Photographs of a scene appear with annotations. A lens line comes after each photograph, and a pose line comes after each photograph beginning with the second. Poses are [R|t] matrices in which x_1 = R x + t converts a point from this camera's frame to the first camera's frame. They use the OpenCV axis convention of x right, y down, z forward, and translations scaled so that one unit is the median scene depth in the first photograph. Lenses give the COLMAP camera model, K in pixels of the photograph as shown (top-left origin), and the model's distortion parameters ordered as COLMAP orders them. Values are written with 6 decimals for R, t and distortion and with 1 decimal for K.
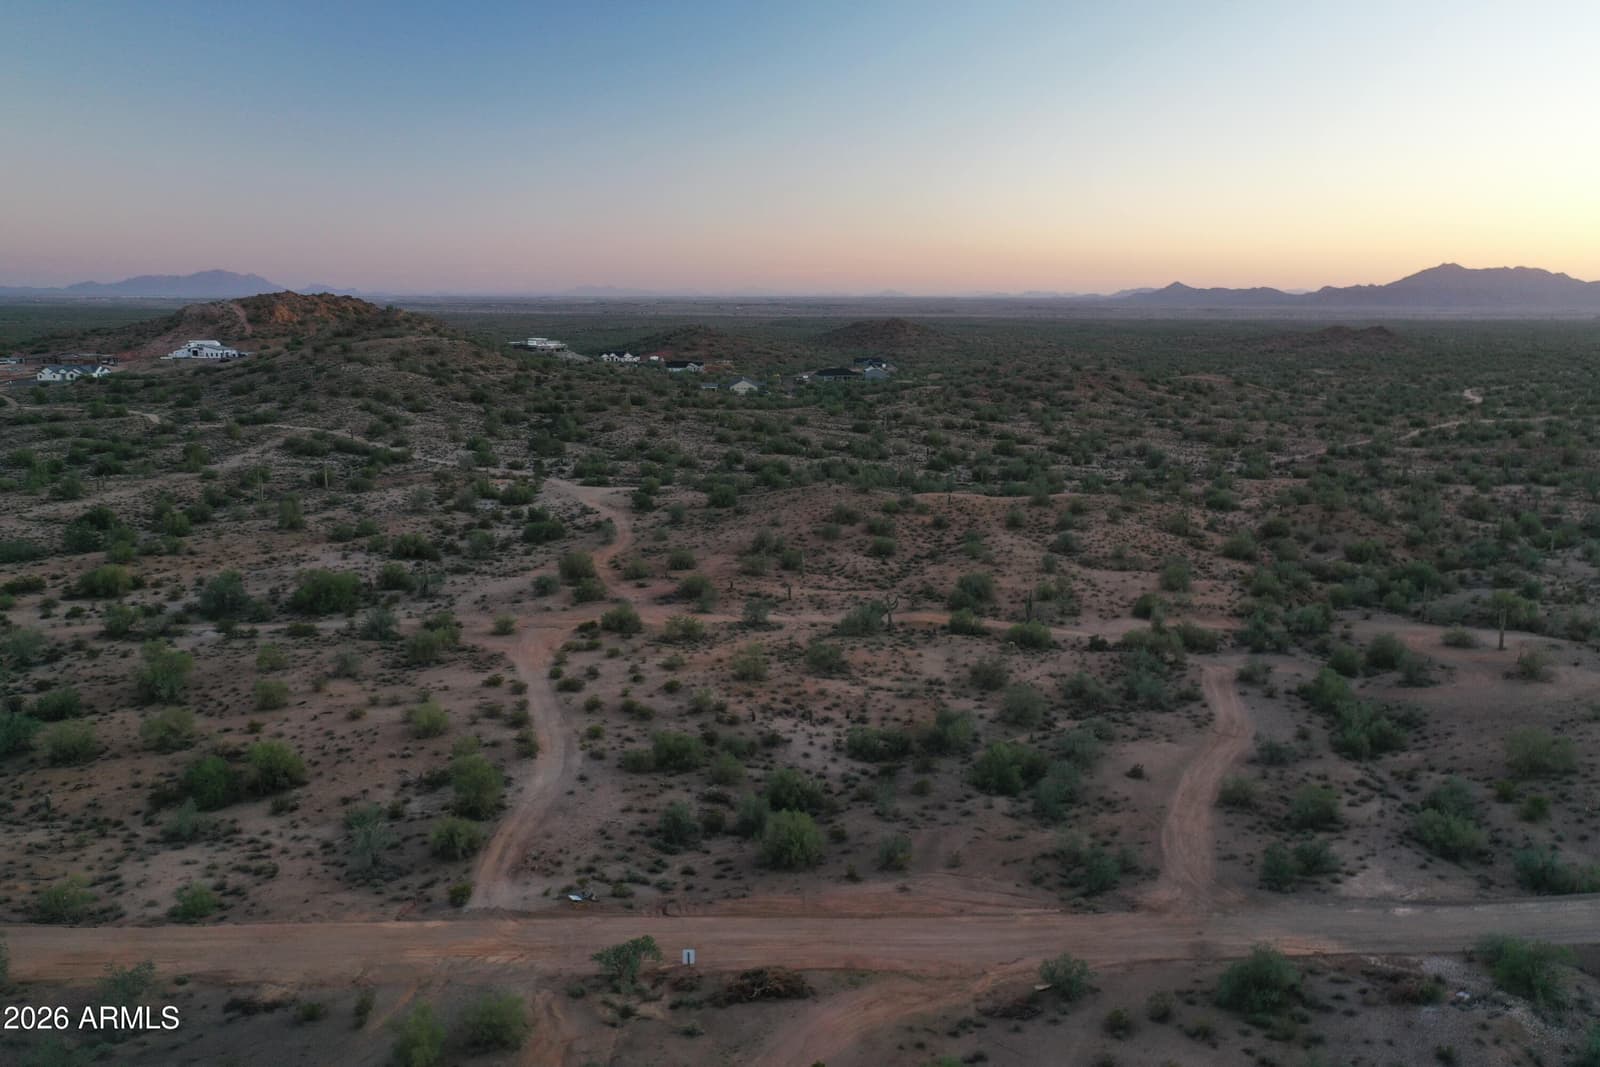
lens RADIAL K [[1272.7, 0, 797.9], [0, 1272.7, 535.1], [0, 0, 1]] dist [-0.004362, 0.007029]
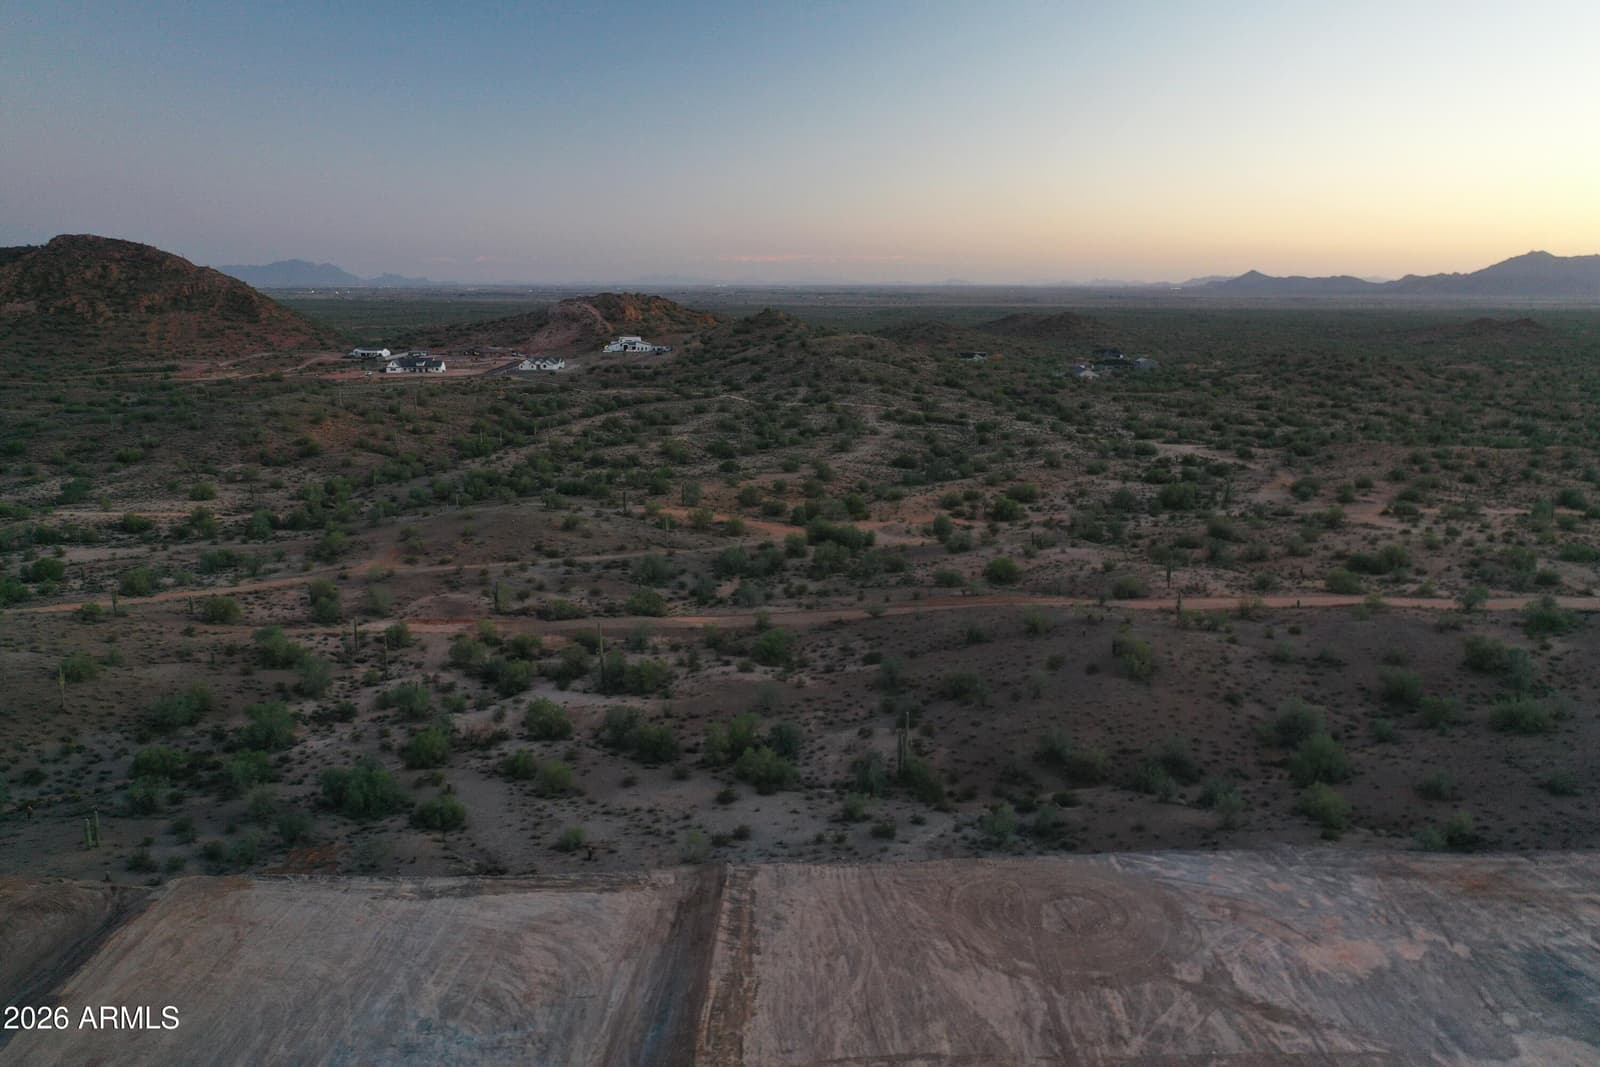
lens RADIAL K [[1272.7, 0, 794.8], [0, 1272.7, 539.8], [0, 0, 1]] dist [-0.004362, 0.007029]
pose [[0.998781, 0.008801, -0.048580, -0.667963], [-0.008199, 0.999887, 0.012564, 0.067875], [0.048686, -0.012151, 0.998740, -0.582916]]
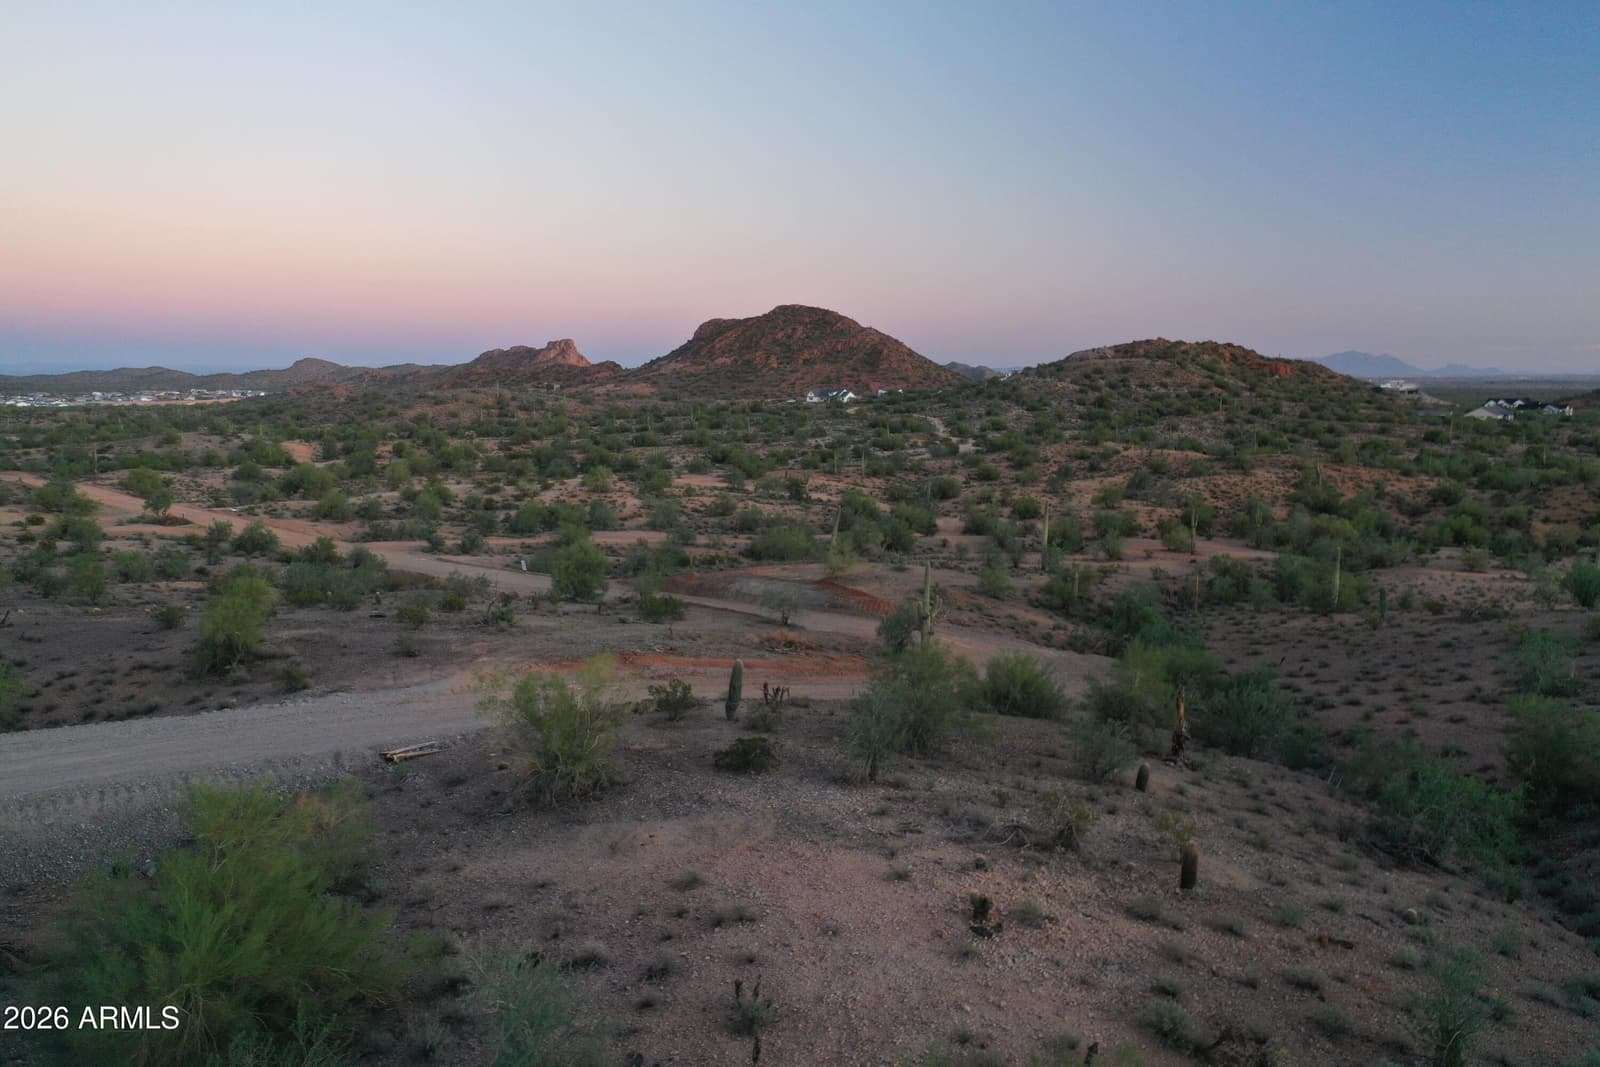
lens RADIAL K [[1272.7, 0, 794.9], [0, 1272.7, 532.0], [0, 0, 1]] dist [-0.004362, 0.007029]
pose [[0.671793, 0.083987, -0.735963, 0.770947], [-0.131035, 0.991357, -0.006478, 0.088925], [0.729057, 0.100789, 0.676991, 0.126226]]
